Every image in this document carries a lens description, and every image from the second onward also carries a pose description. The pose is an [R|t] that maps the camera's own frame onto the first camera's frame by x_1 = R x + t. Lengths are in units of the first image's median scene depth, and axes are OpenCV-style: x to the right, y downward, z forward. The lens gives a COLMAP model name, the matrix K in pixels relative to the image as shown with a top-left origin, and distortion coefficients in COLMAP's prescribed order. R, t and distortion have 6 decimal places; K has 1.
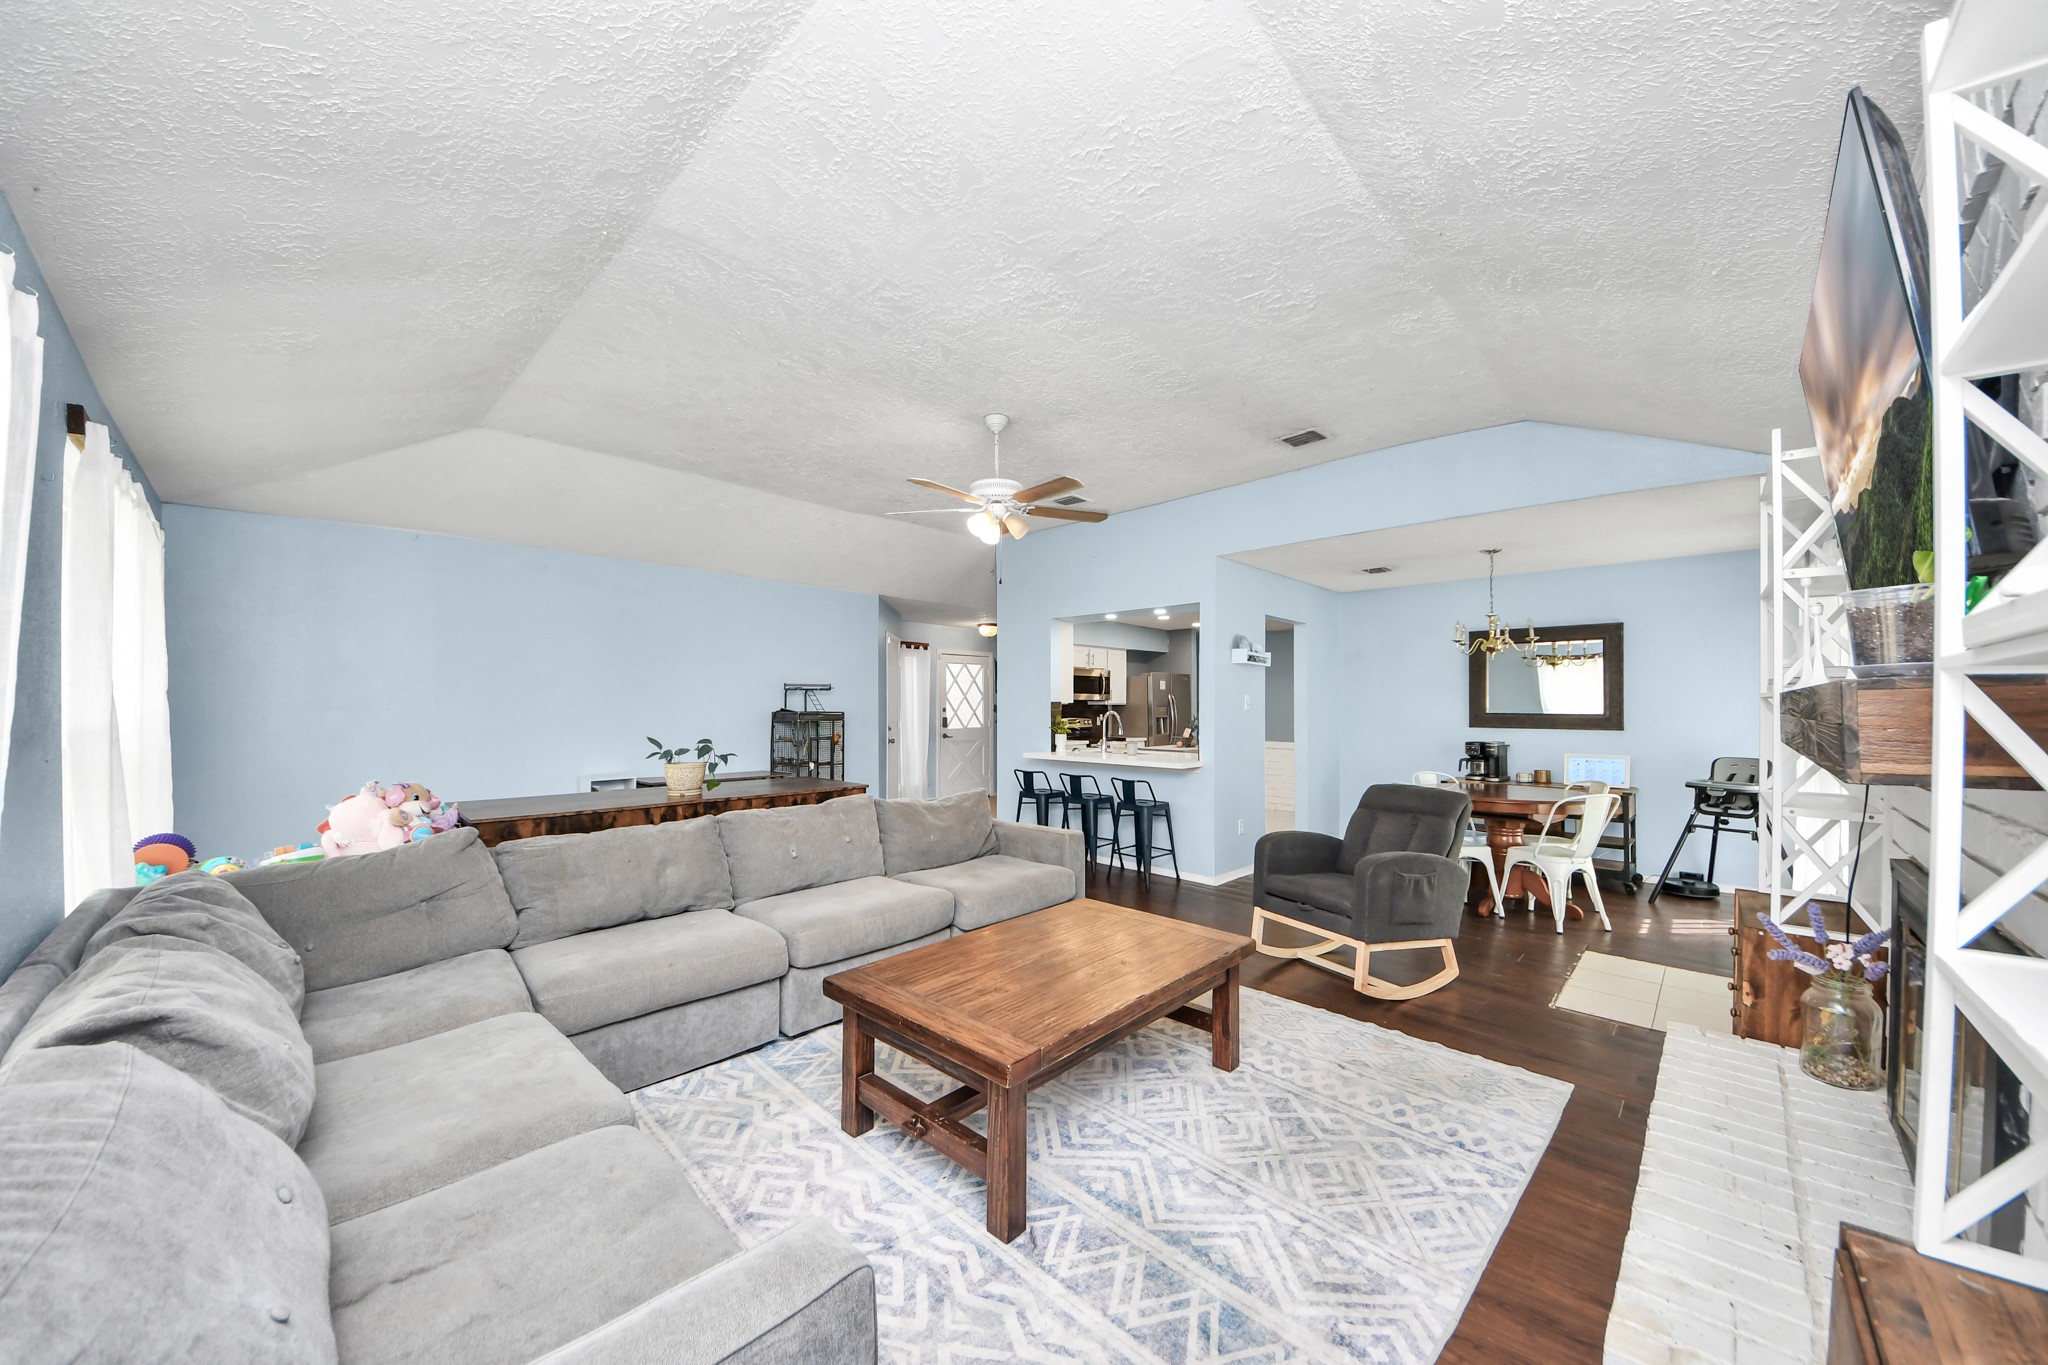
lens RADIAL K [[734.5, 0, 1015.4], [0, 734.5, 696.4], [0, 0, 1]] dist [0.031066, -0.000887]
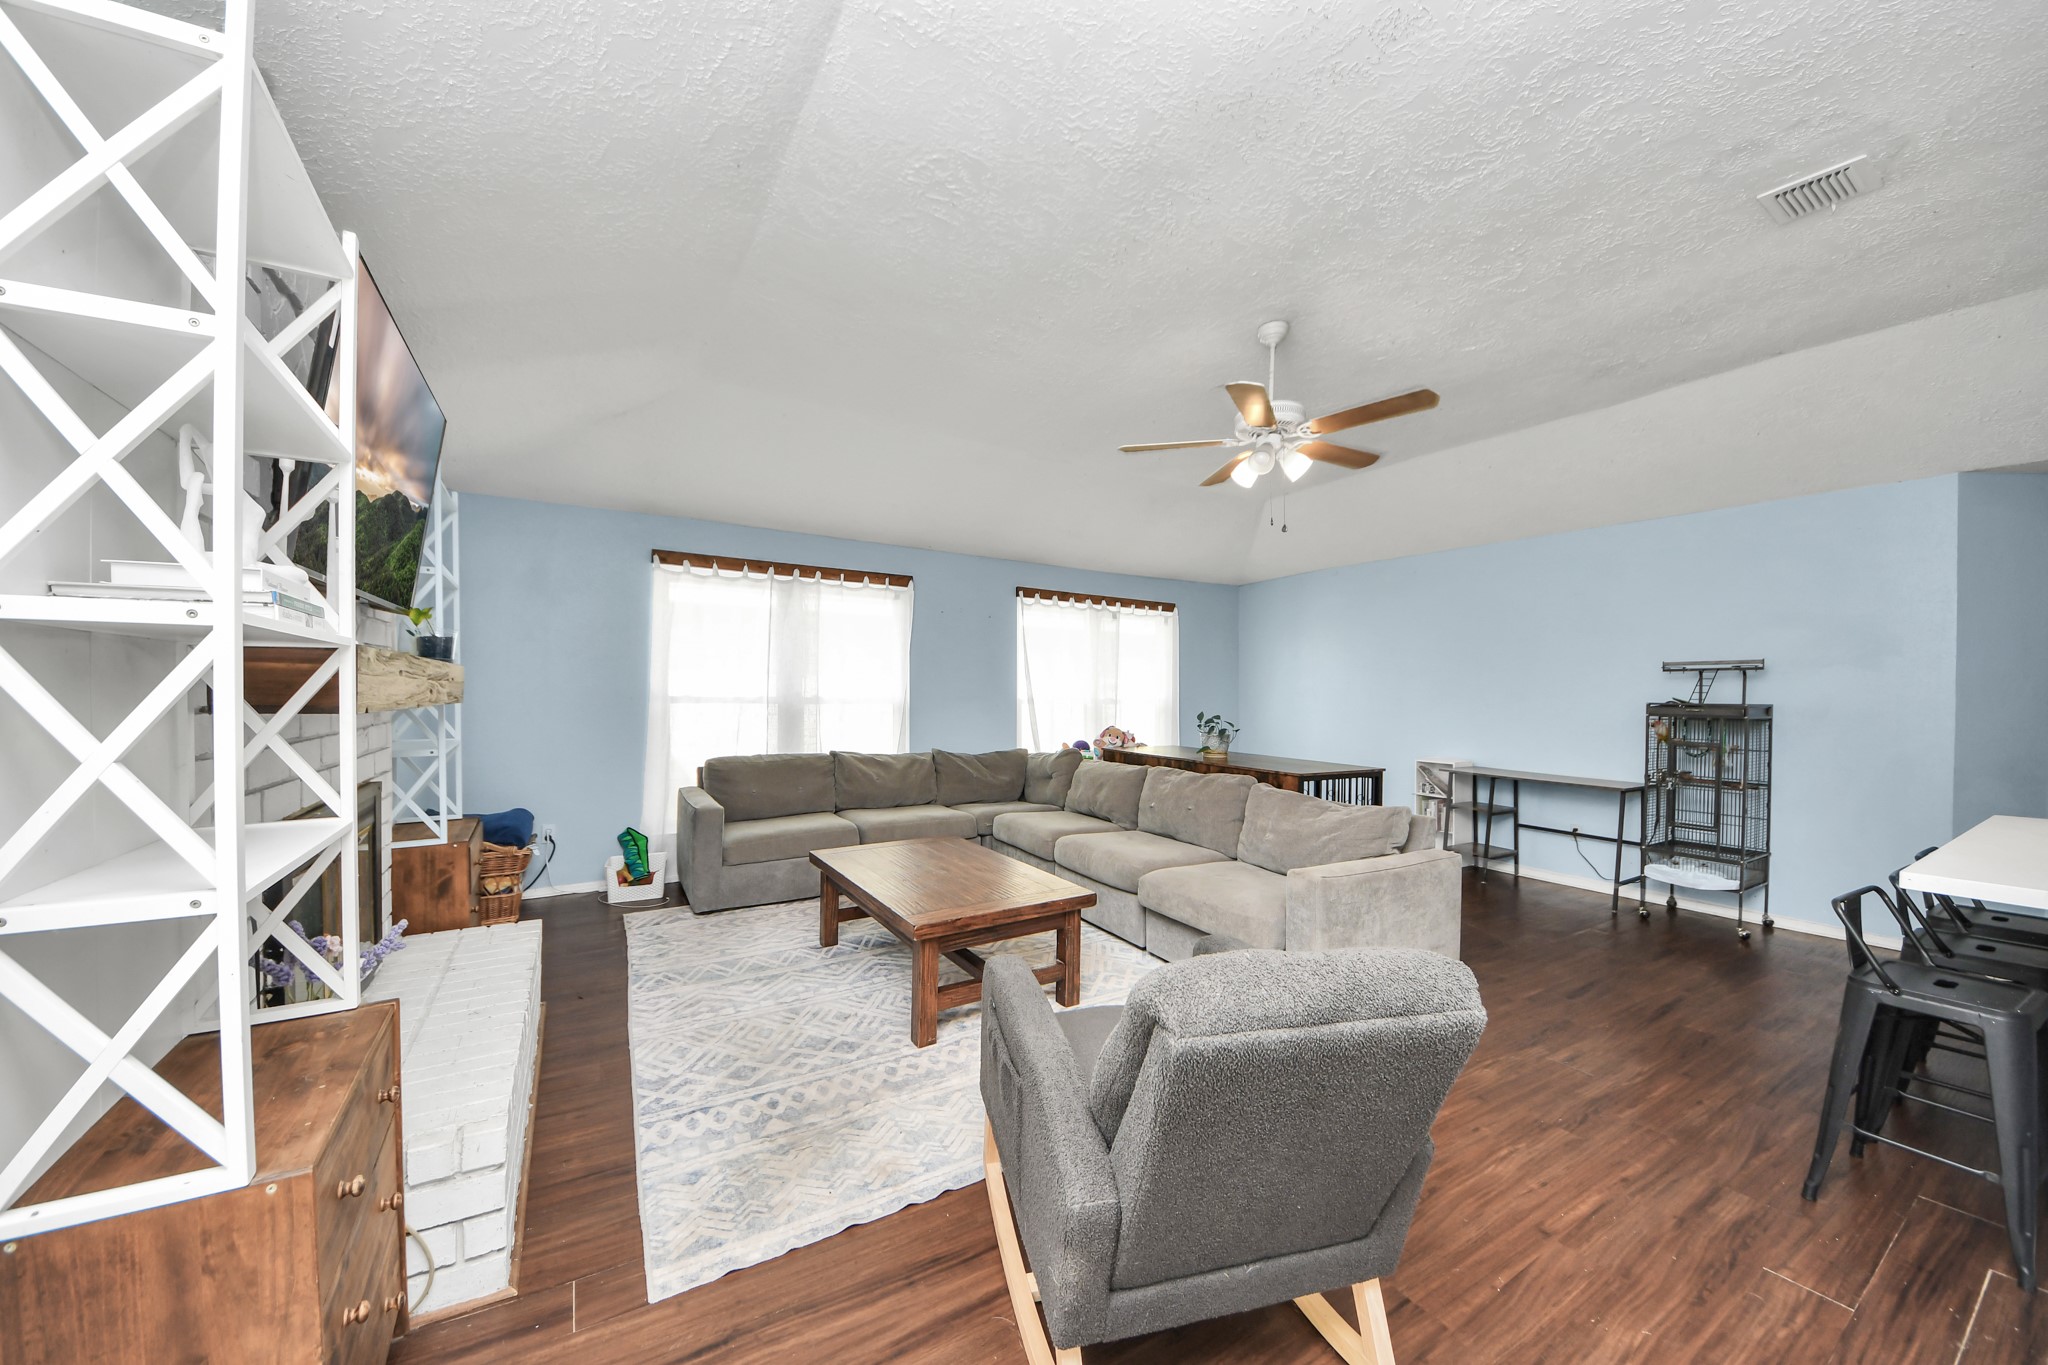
lens RADIAL K [[734.5, 0, 1022.7], [0, 734.5, 693.8], [0, 0, 1]] dist [0.031066, -0.000887]
pose [[-0.256368, 0.002389, -0.966576, 1.430513], [-0.015645, 0.999856, 0.006621, 0.045320], [0.966453, 0.016820, -0.256294, 1.650852]]
